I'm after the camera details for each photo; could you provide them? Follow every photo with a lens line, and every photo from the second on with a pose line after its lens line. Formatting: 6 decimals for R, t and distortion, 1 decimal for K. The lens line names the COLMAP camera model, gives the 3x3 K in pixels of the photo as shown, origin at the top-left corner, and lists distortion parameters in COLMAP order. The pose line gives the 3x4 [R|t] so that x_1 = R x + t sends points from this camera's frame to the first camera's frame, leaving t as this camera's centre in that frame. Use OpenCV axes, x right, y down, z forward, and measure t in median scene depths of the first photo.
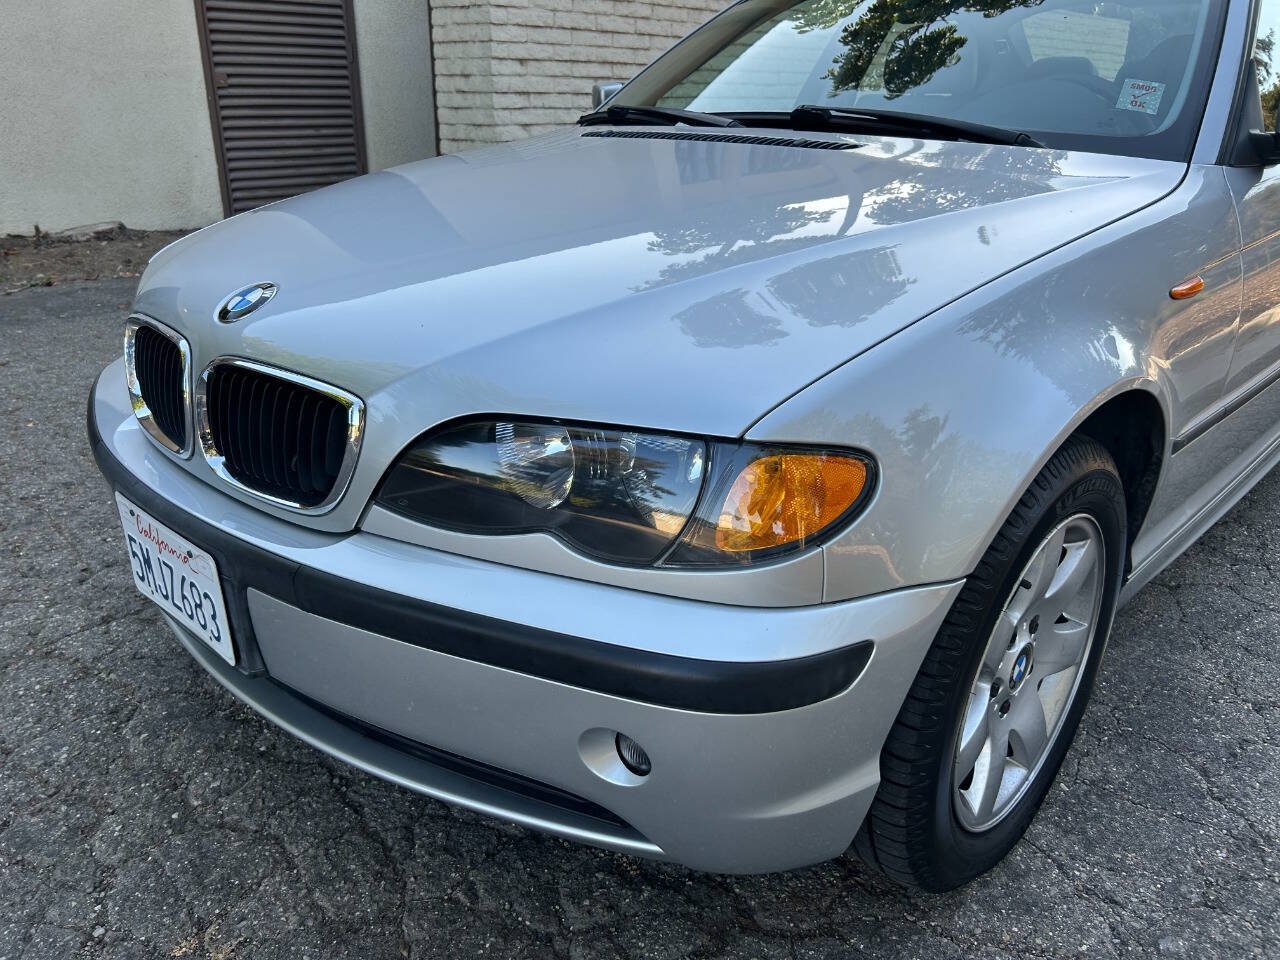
lens RADIAL K [[982.5, 0, 640.0], [0, 982.5, 480.0], [0, 0, 1]] dist [0.011930, -0.004374]
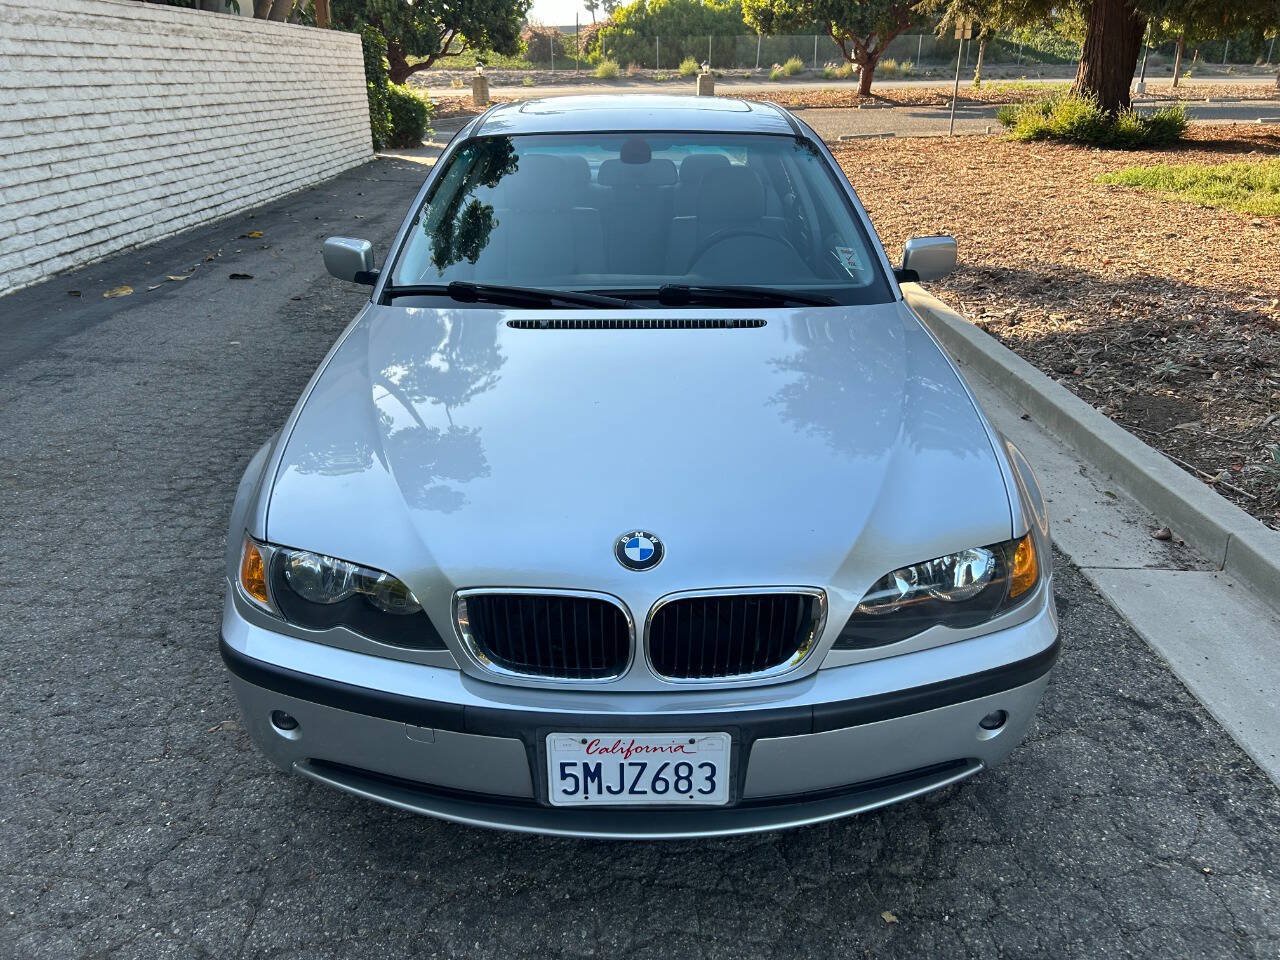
lens RADIAL K [[973.9, 0, 630.2], [0, 973.9, 491.5], [0, 0, 1]] dist [0.059149, -0.070971]
pose [[0.727204, -0.285340, 0.624304, -1.089776], [0.263594, 0.955856, 0.129836, -0.391158], [-0.633793, 0.070145, 0.770316, -0.007031]]
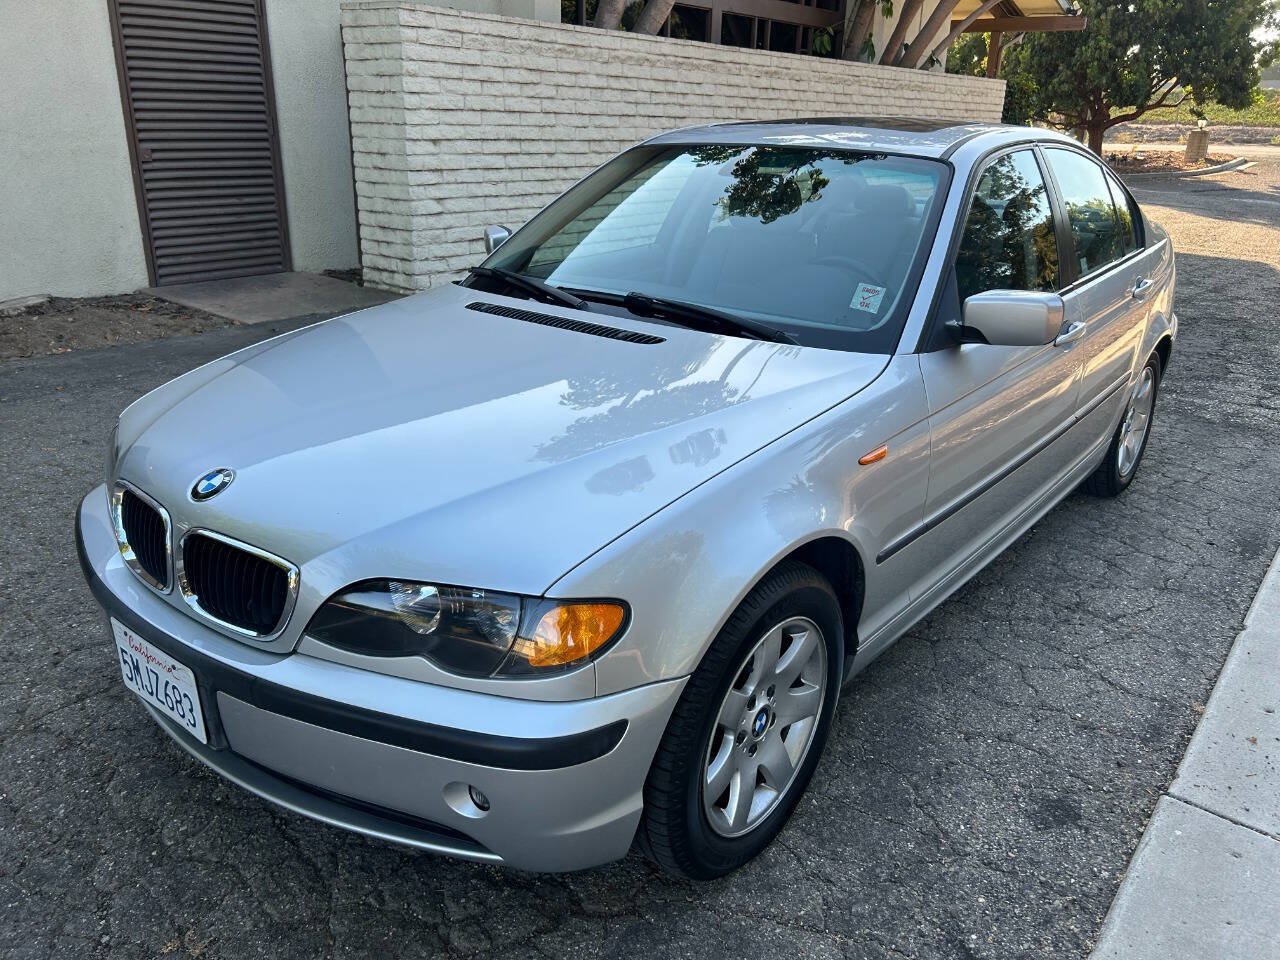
lens RADIAL K [[980.2, 0, 647.5], [0, 980.2, 482.8], [0, 0, 1]] dist [0.045836, -0.049800]
pose [[0.996863, -0.016601, 0.077380, 0.105970], [0.017818, 0.999728, -0.015059, -0.138328], [-0.077109, 0.016390, 0.996888, -0.425218]]
